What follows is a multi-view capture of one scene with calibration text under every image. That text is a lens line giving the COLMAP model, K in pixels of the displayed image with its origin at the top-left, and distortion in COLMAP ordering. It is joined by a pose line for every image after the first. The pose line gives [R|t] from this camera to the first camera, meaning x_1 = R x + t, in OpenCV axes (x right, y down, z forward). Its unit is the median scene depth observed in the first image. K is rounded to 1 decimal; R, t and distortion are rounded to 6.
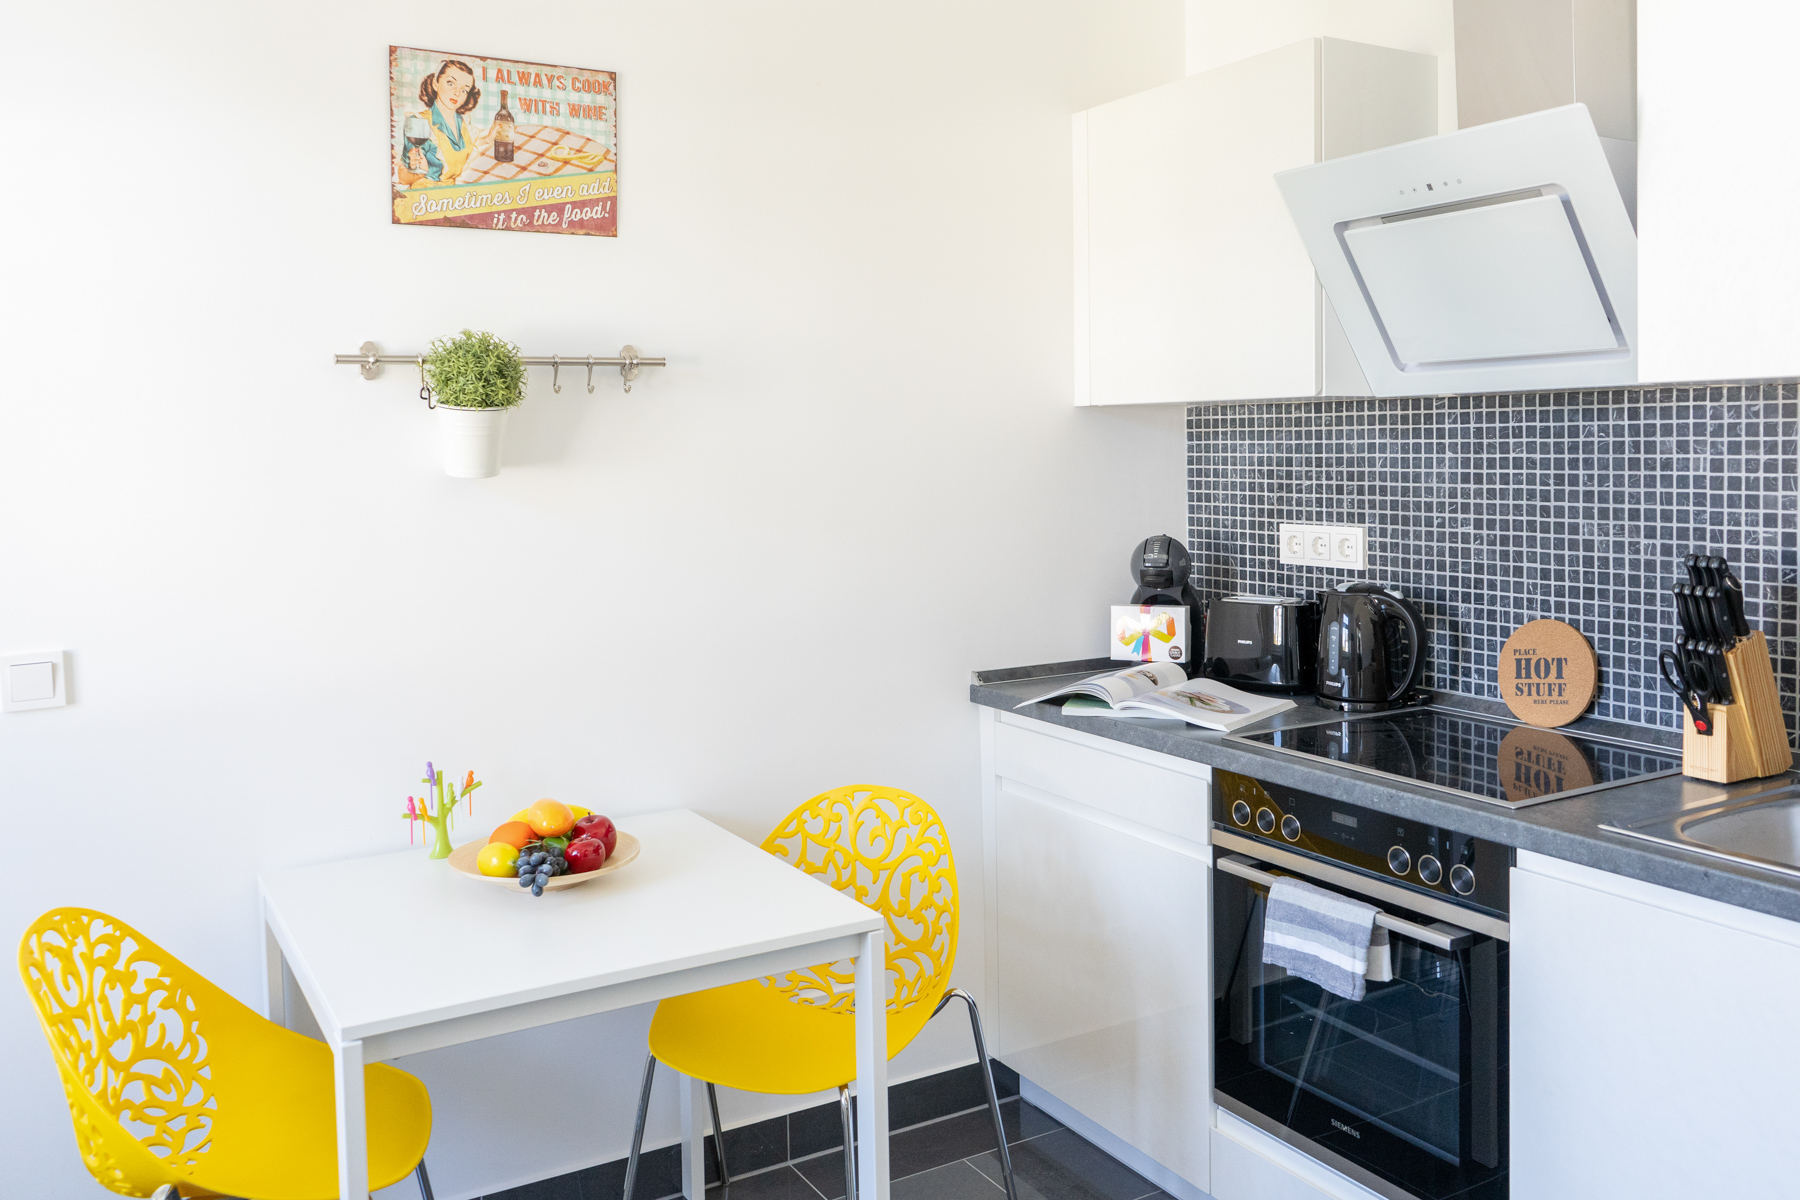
lens RADIAL K [[1454.5, 0, 864.2], [0, 1454.5, 446.5], [0, 0, 1]] dist [0.000313, -0.004321]
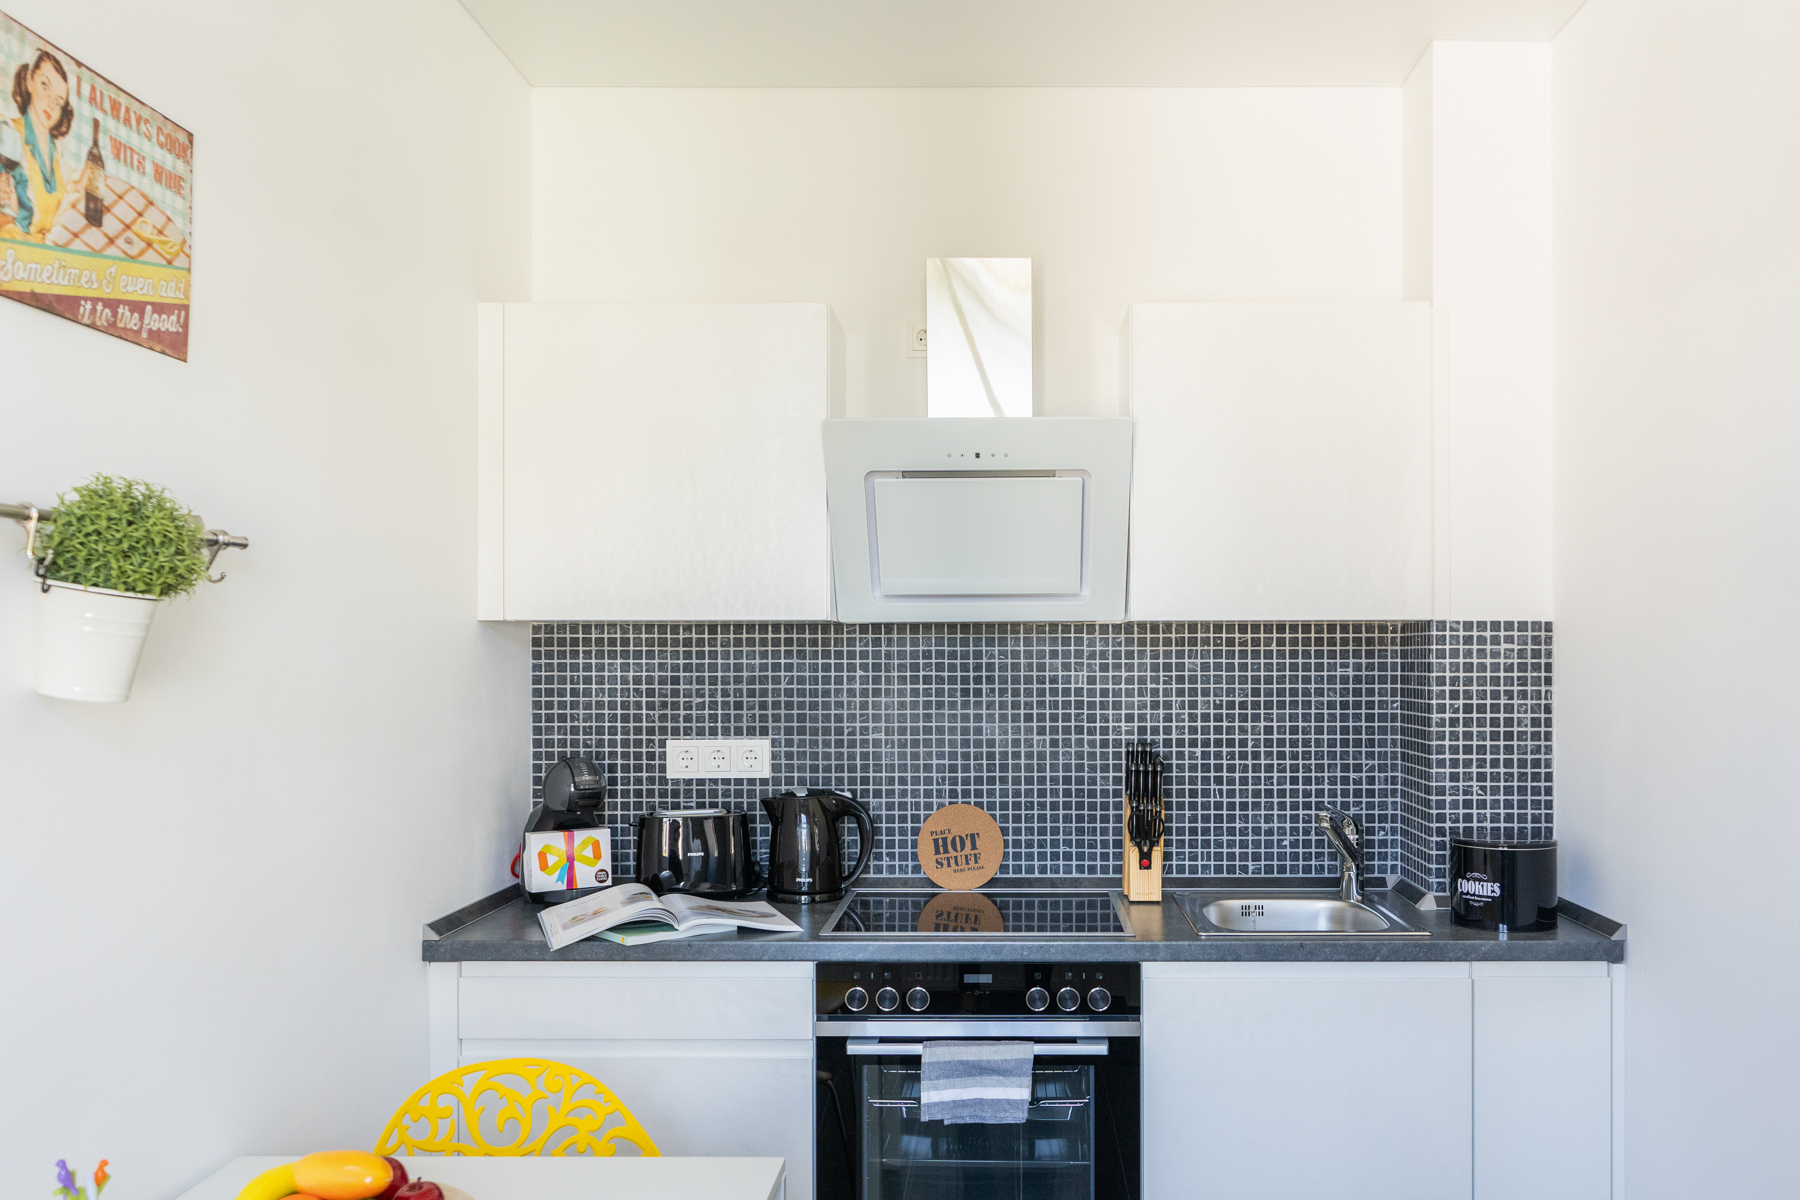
lens RADIAL K [[1543.3, 0, 900.0], [0, 1543.3, 600.0], [0, 0, 1]] dist [0.000038, 0.004513]
pose [[0.515656, 0.044403, 0.855644, -0.657263], [-0.002373, 0.998726, -0.050398, 0.009473], [-0.856792, 0.023958, 0.515105, 0.329505]]
